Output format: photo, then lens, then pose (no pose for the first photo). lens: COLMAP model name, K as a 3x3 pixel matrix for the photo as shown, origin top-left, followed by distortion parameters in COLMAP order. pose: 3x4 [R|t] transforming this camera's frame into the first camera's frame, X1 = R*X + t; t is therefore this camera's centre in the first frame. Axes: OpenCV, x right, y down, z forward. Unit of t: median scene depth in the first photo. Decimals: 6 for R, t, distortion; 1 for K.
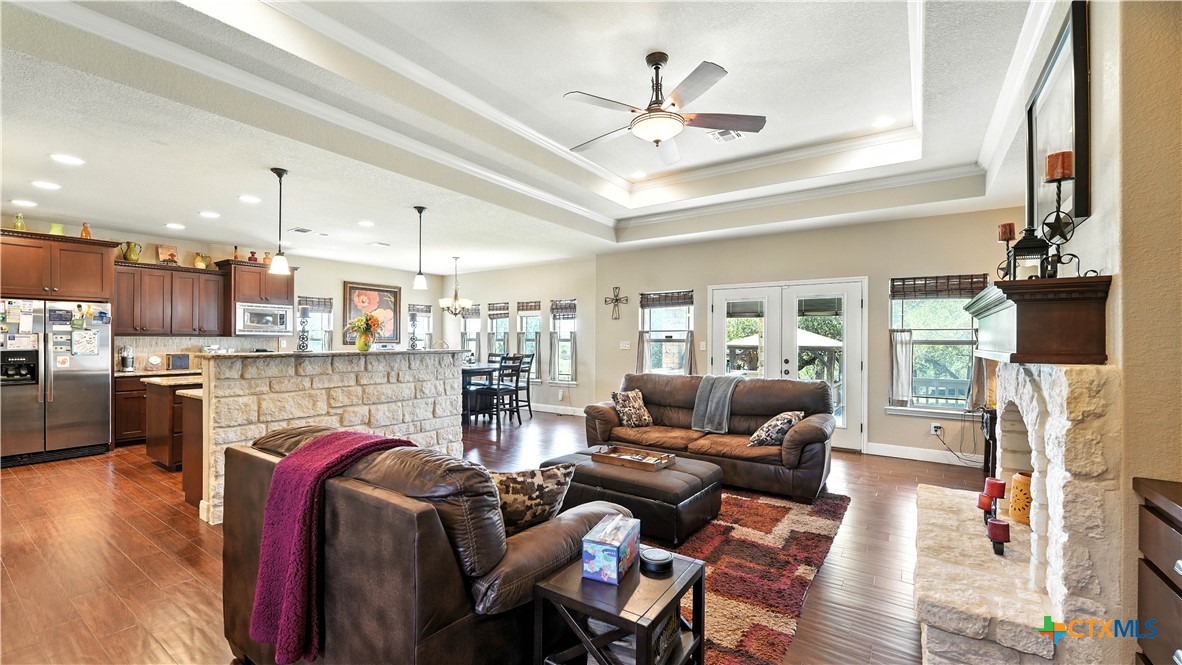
lens RADIAL K [[476.8, 0, 591.0], [0, 476.8, 332.5], [0, 0, 1]] dist [0.000352, 0.000182]
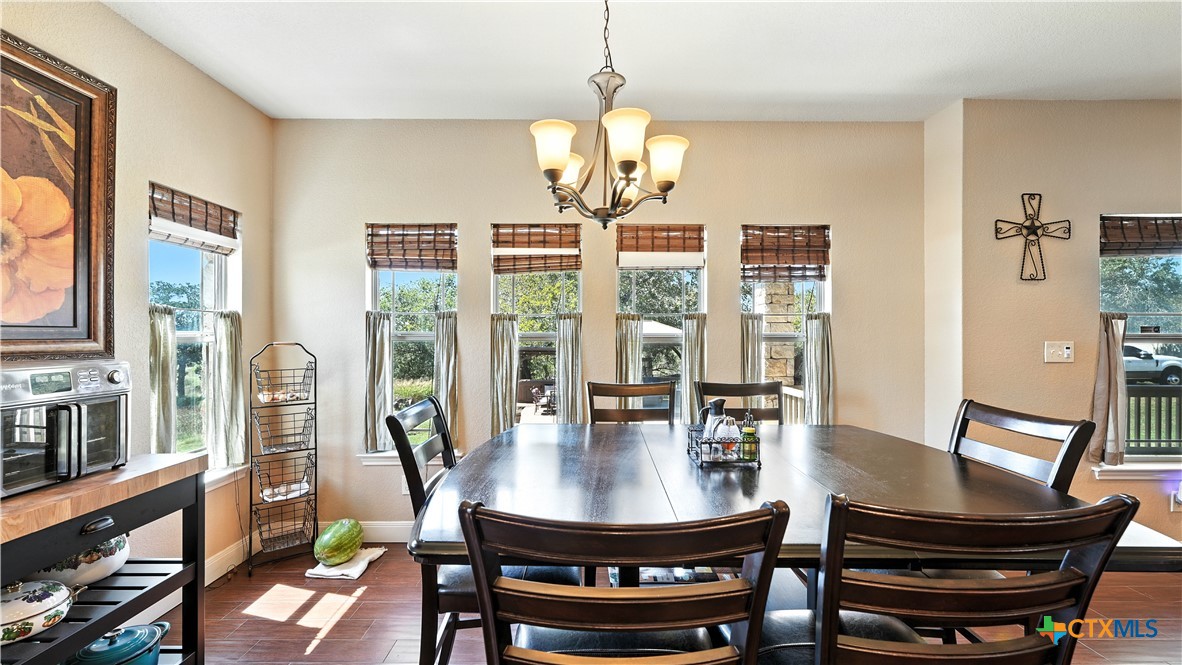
lens RADIAL K [[476.8, 0, 591.0], [0, 476.8, 332.5], [0, 0, 1]] dist [0.000352, 0.000182]
pose [[0.821258, -0.000010, 0.570557, -0.437700], [-0.007896, 0.999904, 0.011384, 0.010805], [-0.570502, -0.013854, 0.821179, 0.891265]]
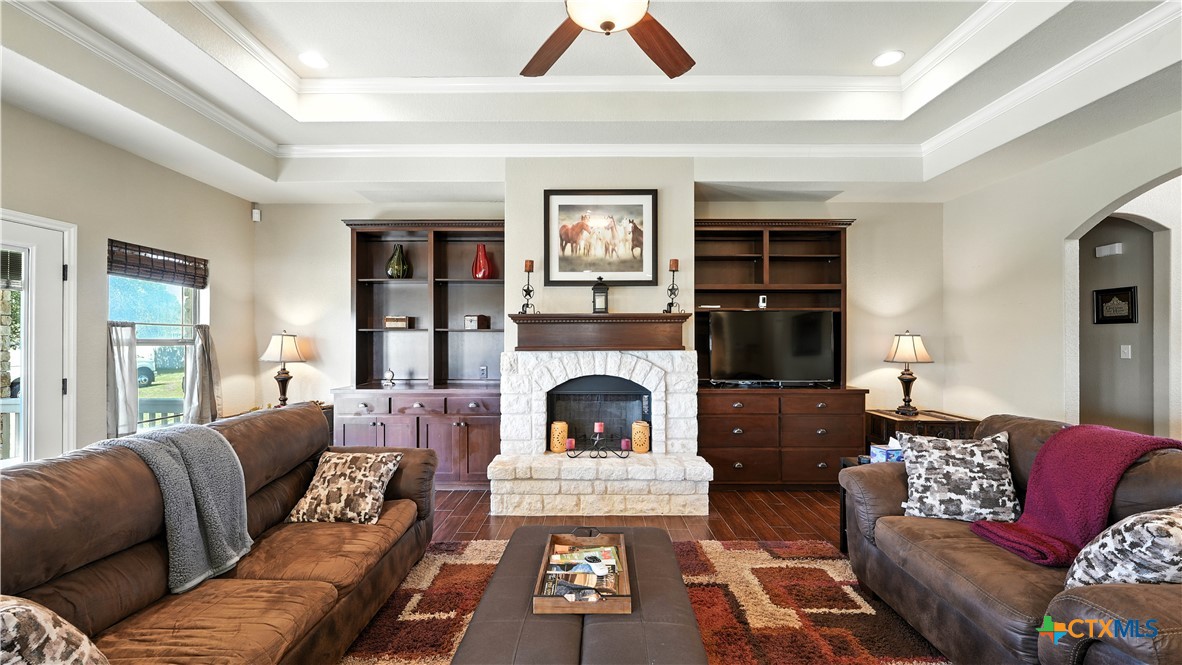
lens RADIAL K [[476.8, 0, 591.0], [0, 476.8, 332.5], [0, 0, 1]] dist [0.000352, 0.000182]
pose [[-0.561681, 0.006109, 0.827331, -0.163136], [-0.014206, 0.999754, -0.017027, 0.006278], [-0.827232, -0.021317, -0.561456, 0.601528]]
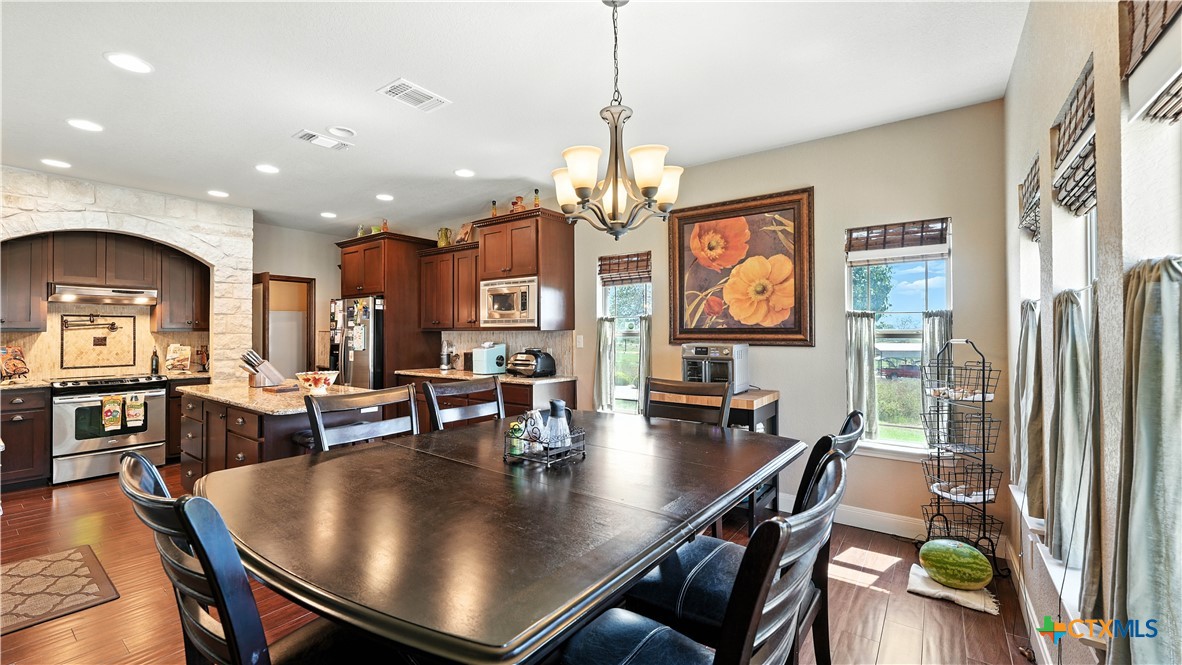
lens RADIAL K [[476.8, 0, 591.0], [0, 476.8, 332.5], [0, 0, 1]] dist [0.000352, 0.000182]
pose [[-0.031456, -0.005732, -0.999489, -0.046693], [0.017025, 0.999835, -0.006270, 0.017048], [0.999360, -0.017213, -0.031353, 1.065929]]
